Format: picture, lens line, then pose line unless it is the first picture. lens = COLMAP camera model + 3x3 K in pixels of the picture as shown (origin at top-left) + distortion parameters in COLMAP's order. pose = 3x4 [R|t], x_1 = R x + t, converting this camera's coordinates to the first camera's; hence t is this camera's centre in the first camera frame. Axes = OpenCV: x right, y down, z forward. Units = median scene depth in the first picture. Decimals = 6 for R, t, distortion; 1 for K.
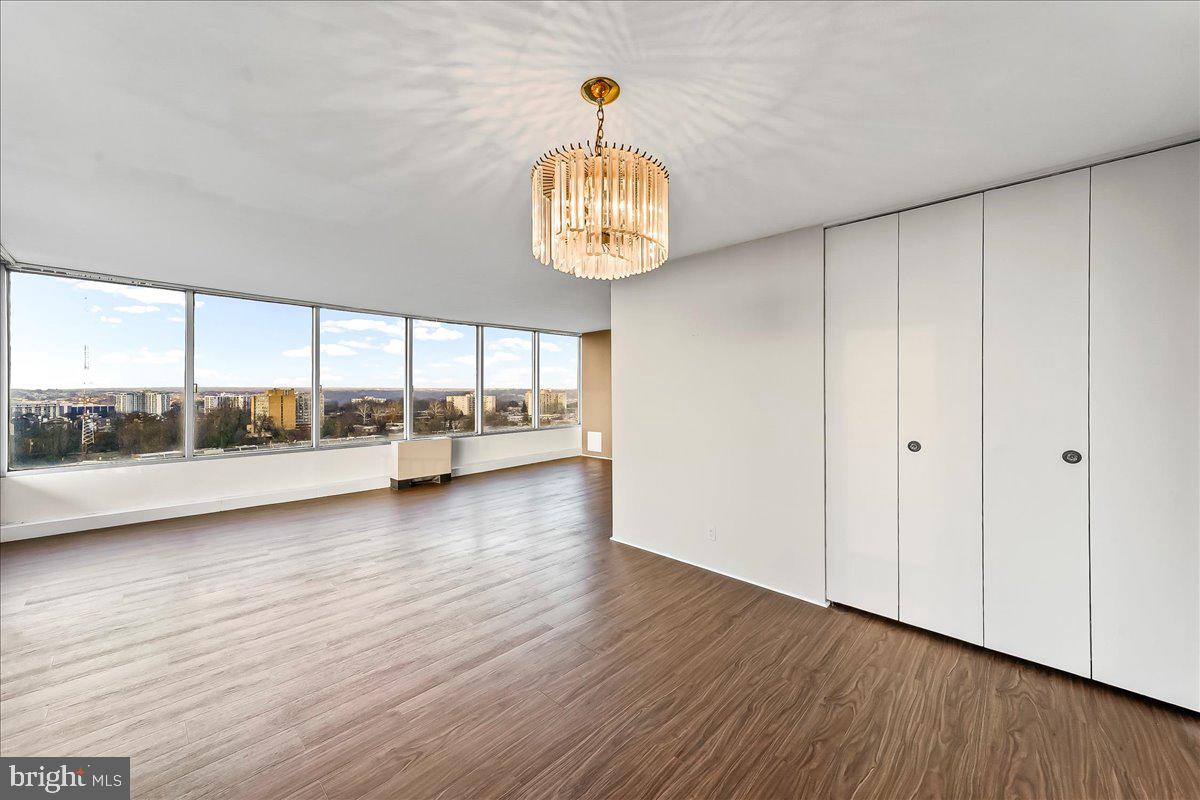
lens RADIAL K [[451.3, 0, 605.3], [0, 451.3, 408.1], [0, 0, 1]] dist [-0.007632, 0.001173]
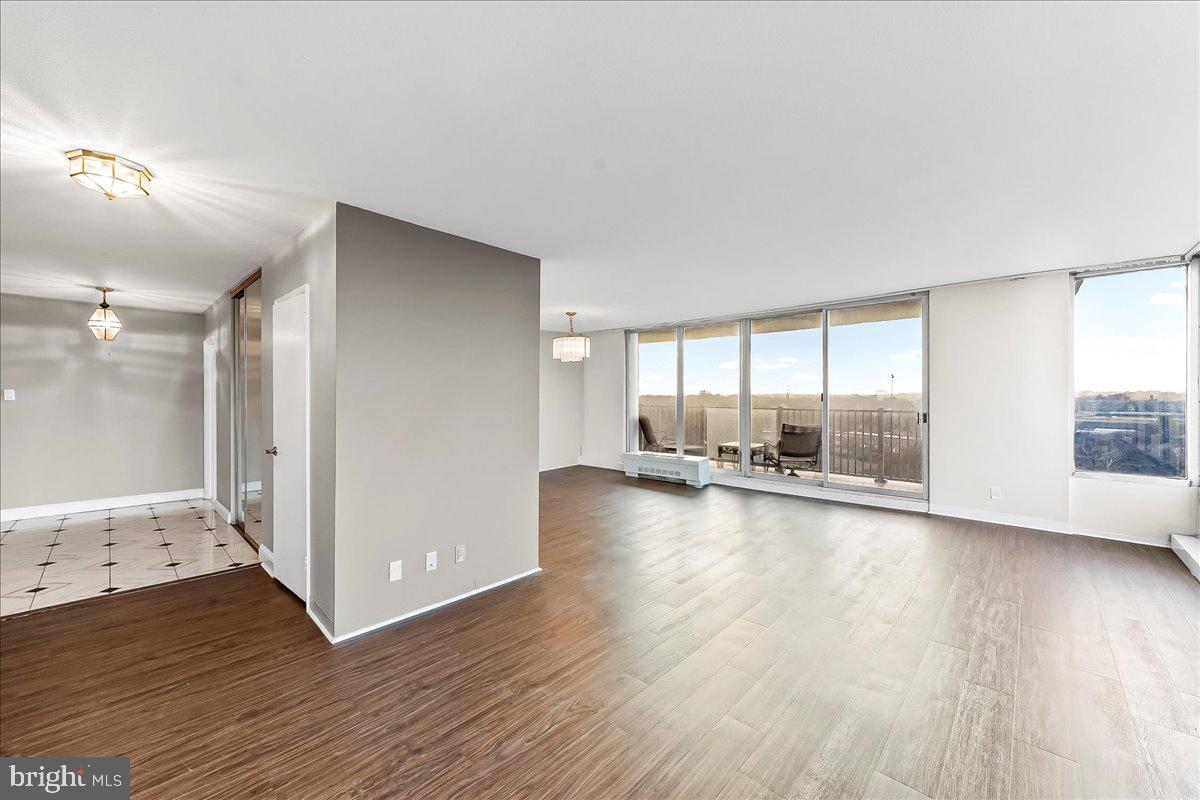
lens RADIAL K [[460.3, 0, 598.7], [0, 460.3, 389.4], [0, 0, 1]] dist [-0.002536, 0.000168]
pose [[-0.999979, 0.002371, 0.006073, -0.085953], [0.002584, 0.999372, 0.035348, -0.069985], [-0.005985, 0.035363, -0.999357, 1.596631]]
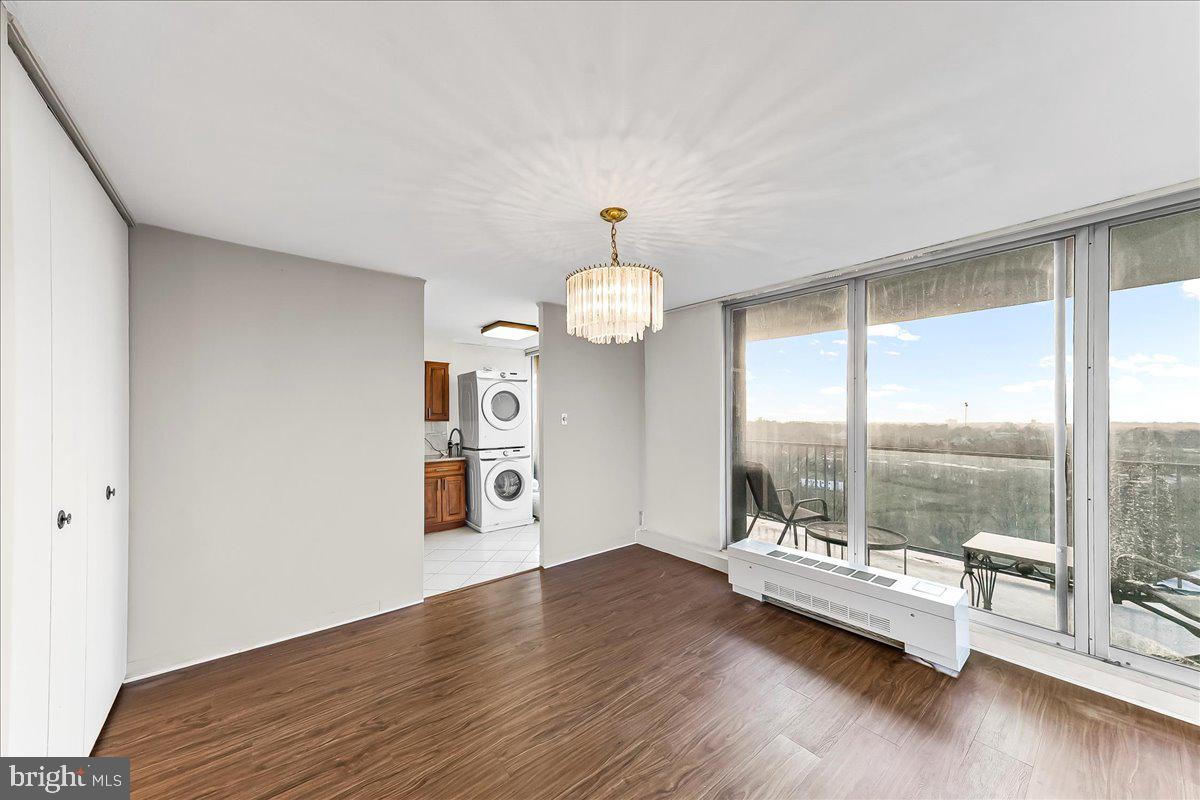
lens RADIAL K [[424.7, 0, 593.5], [0, 424.7, 410.2], [0, 0, 1]] dist [0.003280, 0.000269]
pose [[-0.987568, -0.002136, 0.157177, -0.051650], [0.001294, 0.999763, 0.021721, -0.037950], [-0.157186, 0.021654, -0.987332, 0.773736]]
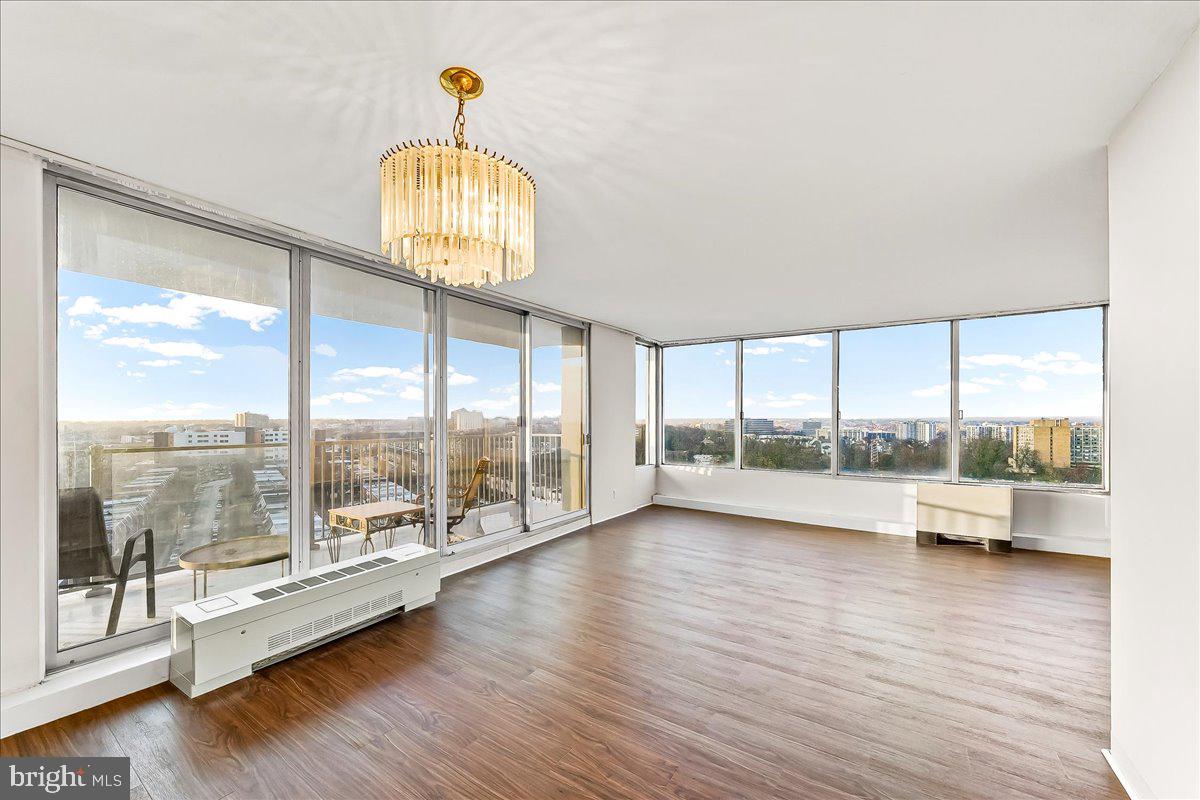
lens RADIAL K [[460.3, 0, 588.1], [0, 460.3, 417.4], [0, 0, 1]] dist [-0.002536, 0.000168]
pose [[0.154743, -0.004976, -0.987942, 0.321199], [-0.040482, 0.999116, -0.011373, -0.008141], [0.987125, 0.041753, 0.154405, 0.362511]]
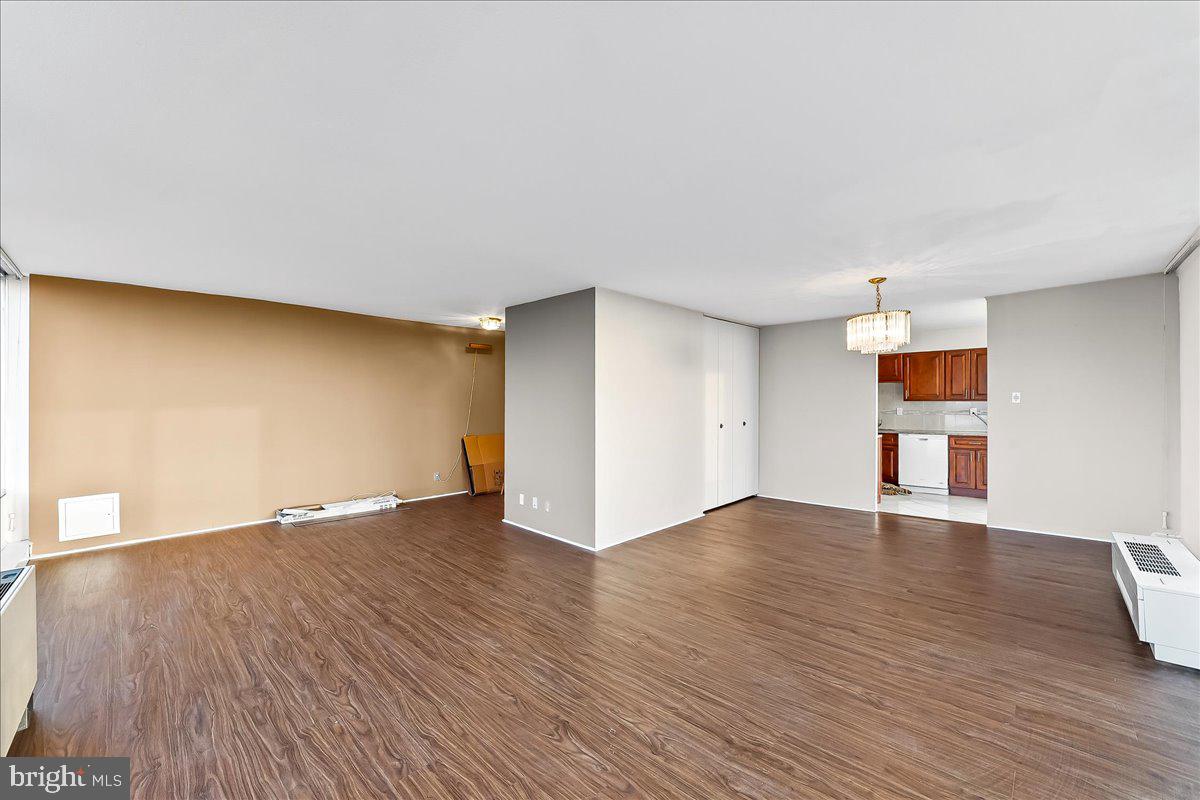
lens RADIAL K [[460.3, 0, 607.4], [0, 460.3, 409.6], [0, 0, 1]] dist [-0.002536, 0.000168]
pose [[0.026145, -0.020967, 0.999438, -0.856478], [0.046088, 0.998742, 0.019746, -0.036448], [-0.998595, 0.045545, 0.027078, 0.802463]]
